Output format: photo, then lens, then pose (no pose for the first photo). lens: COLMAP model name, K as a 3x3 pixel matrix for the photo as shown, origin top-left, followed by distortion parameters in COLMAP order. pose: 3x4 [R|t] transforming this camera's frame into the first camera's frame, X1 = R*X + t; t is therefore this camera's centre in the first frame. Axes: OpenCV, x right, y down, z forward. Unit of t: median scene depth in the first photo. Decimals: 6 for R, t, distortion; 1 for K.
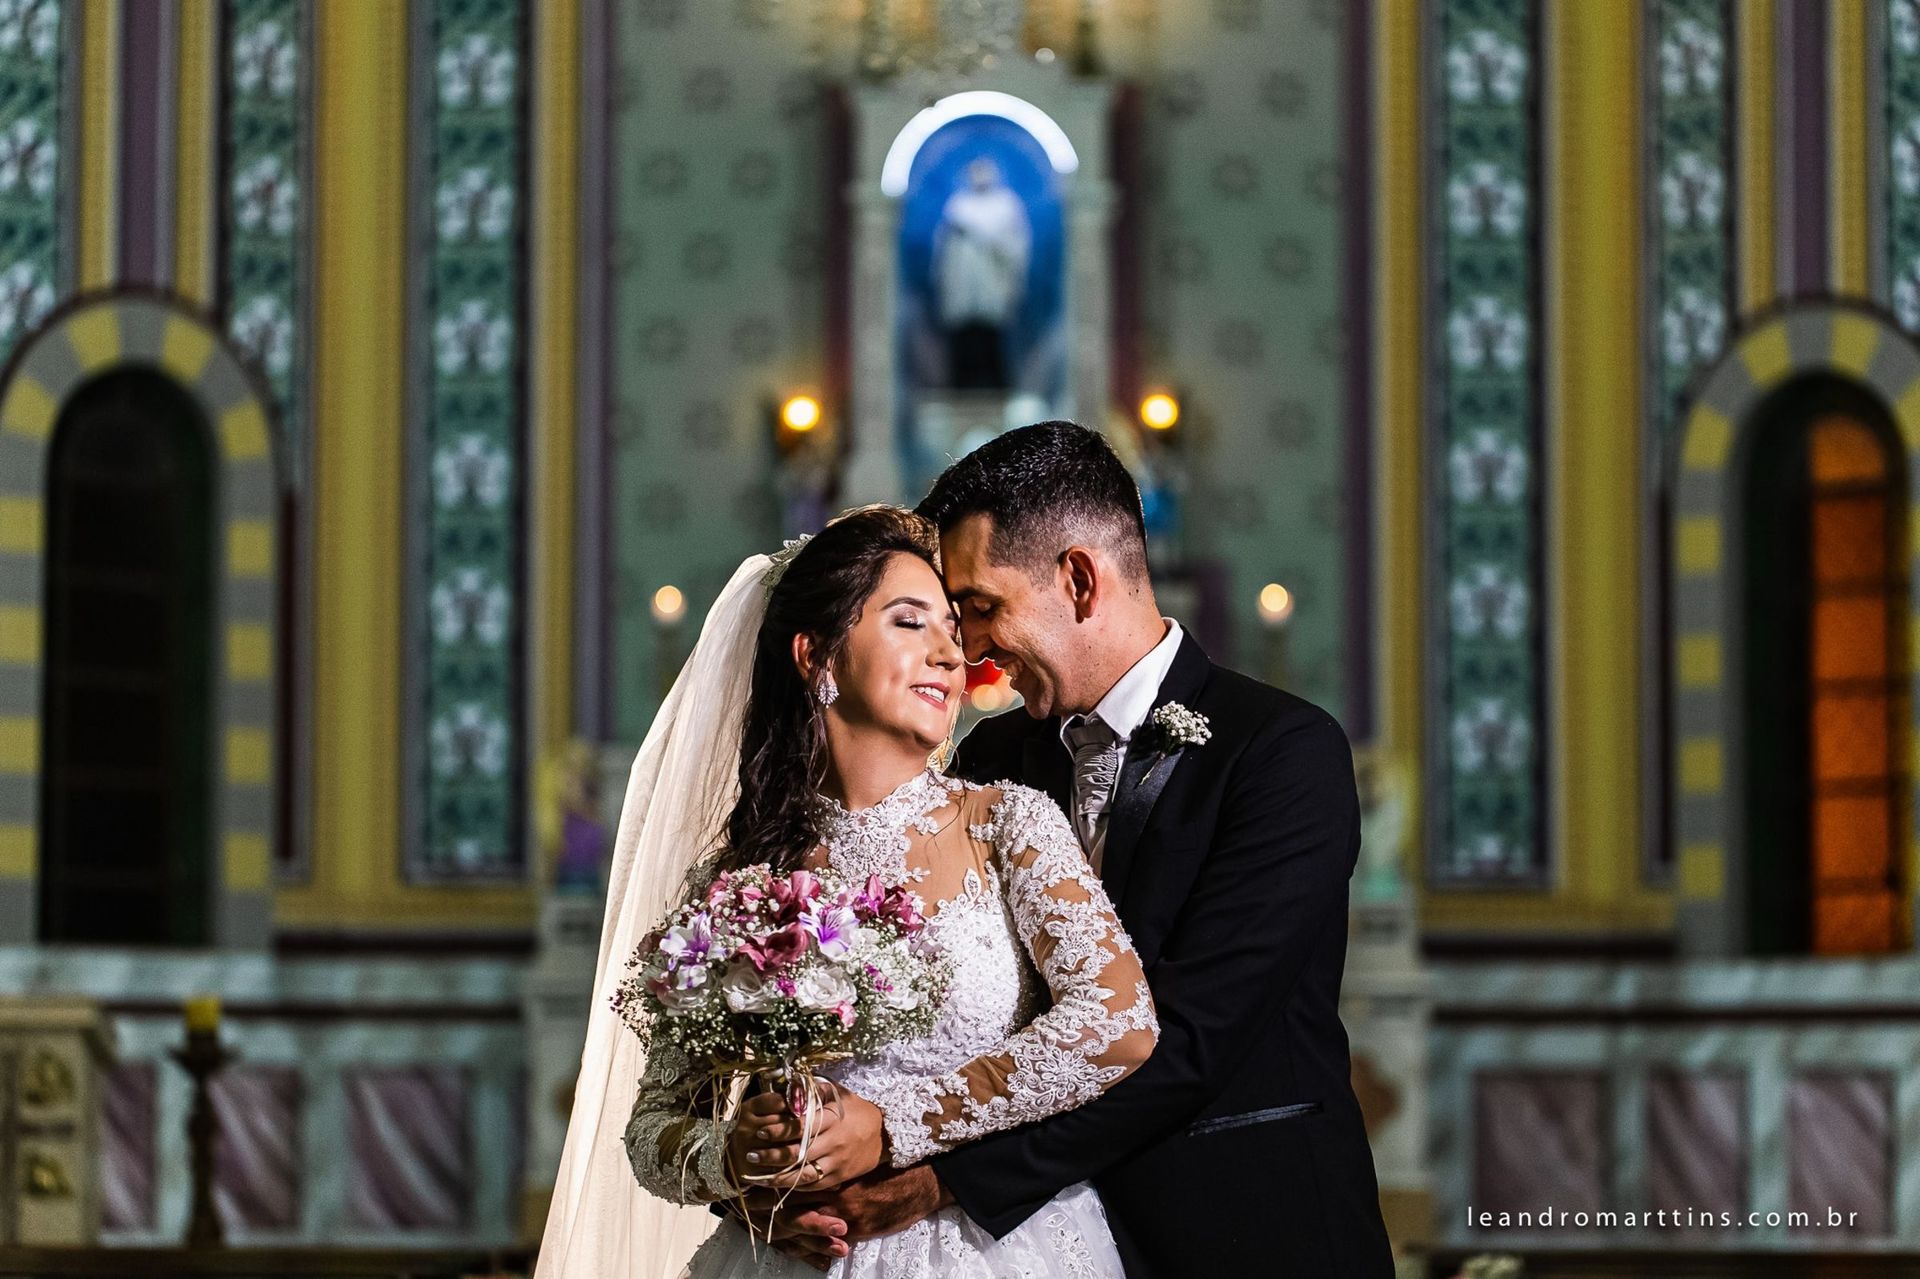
lens RADIAL K [[5295.3, 0, 961.7], [0, 5295.3, 638.1], [0, 0, 1]] dist [-0.058017, 0.000000]
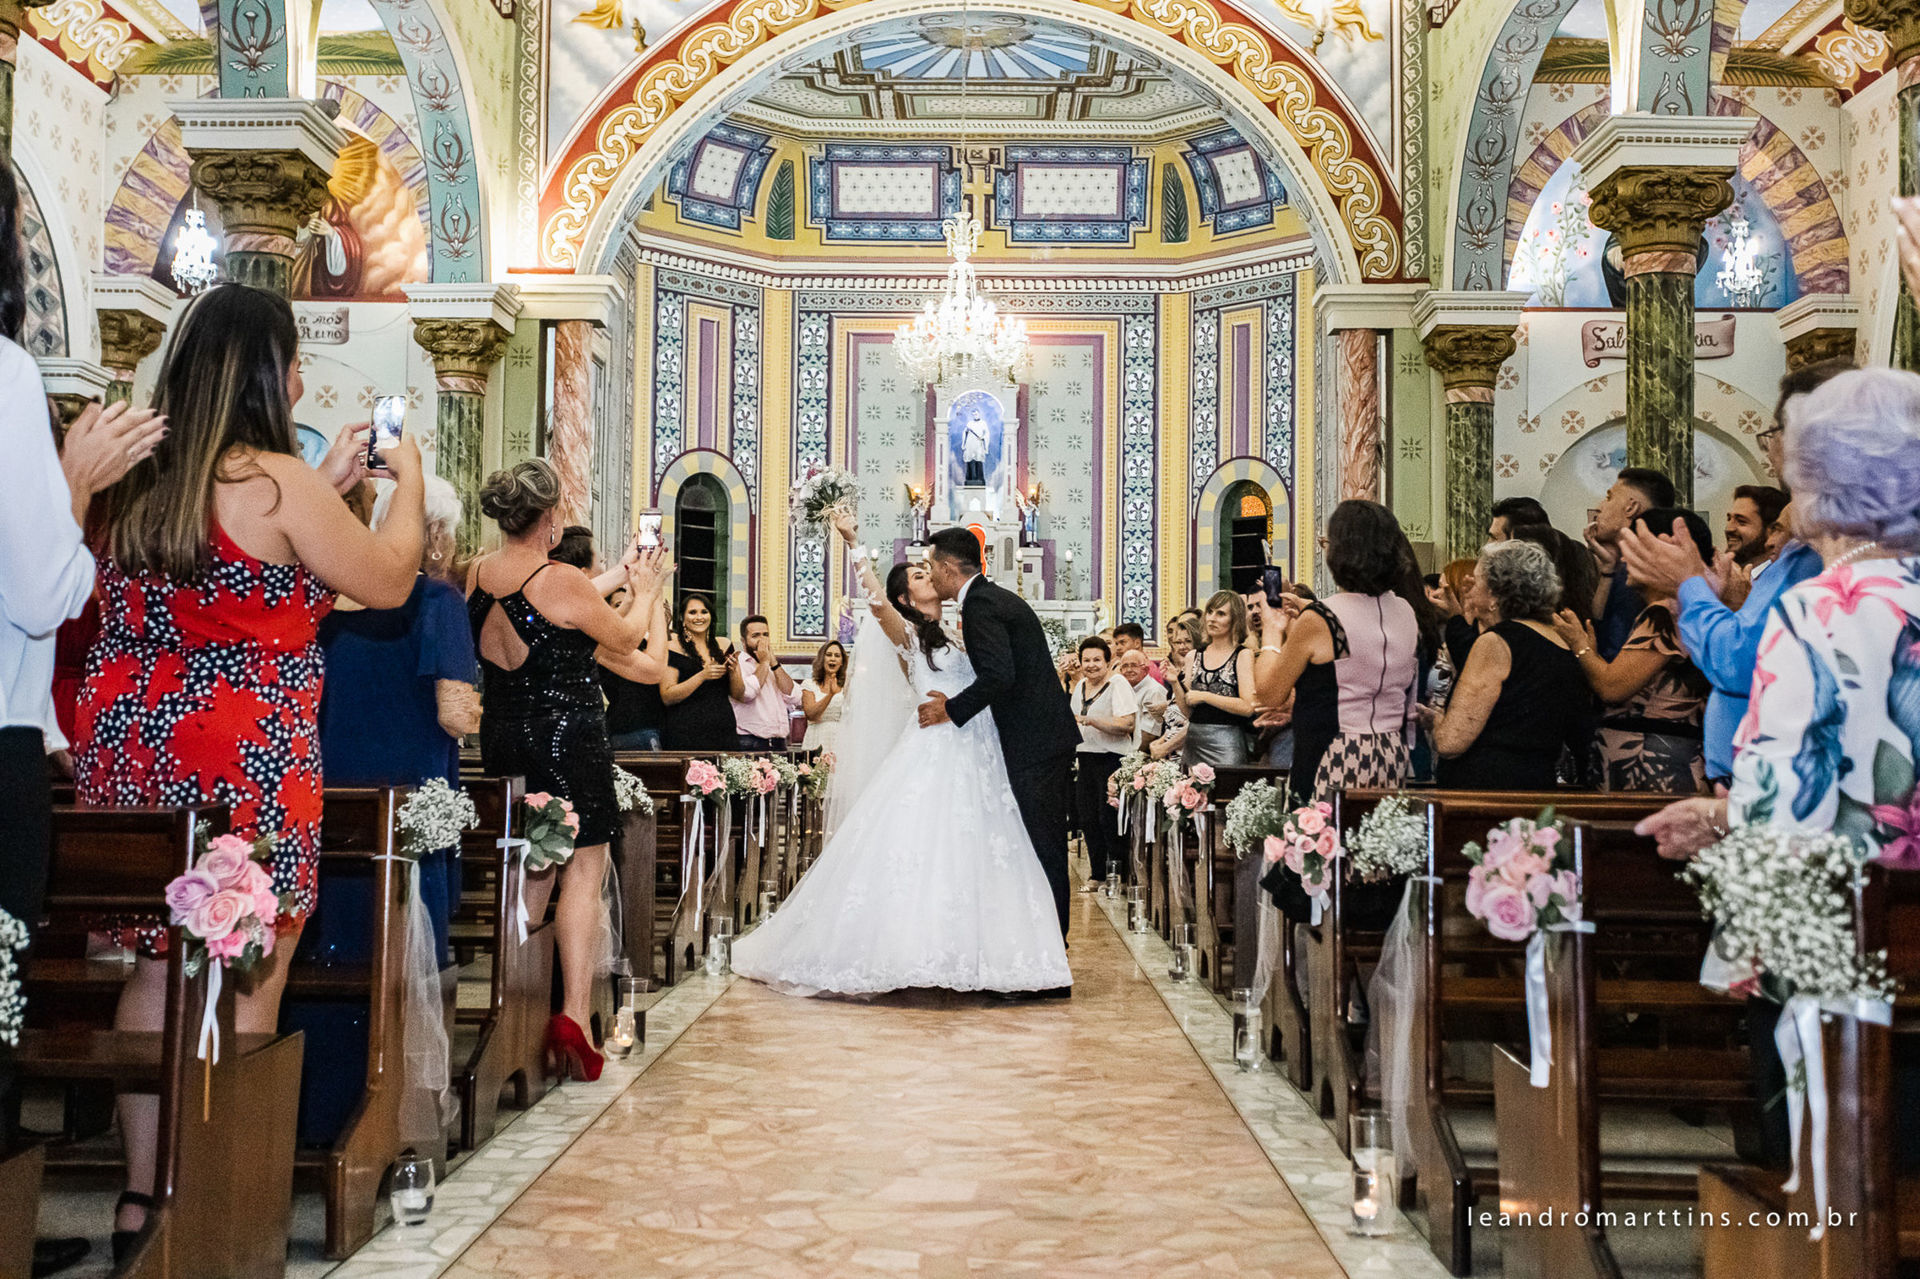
lens RADIAL K [[1896.9, 0, 963.0], [0, 1896.9, 628.8], [0, 0, 1]] dist [-0.017713, 0.000000]
pose [[0.999941, 0.009849, -0.004556, 0.002360], [-0.009667, 0.999211, 0.038529, -0.004370], [0.004932, -0.038482, 0.999247, -0.116968]]
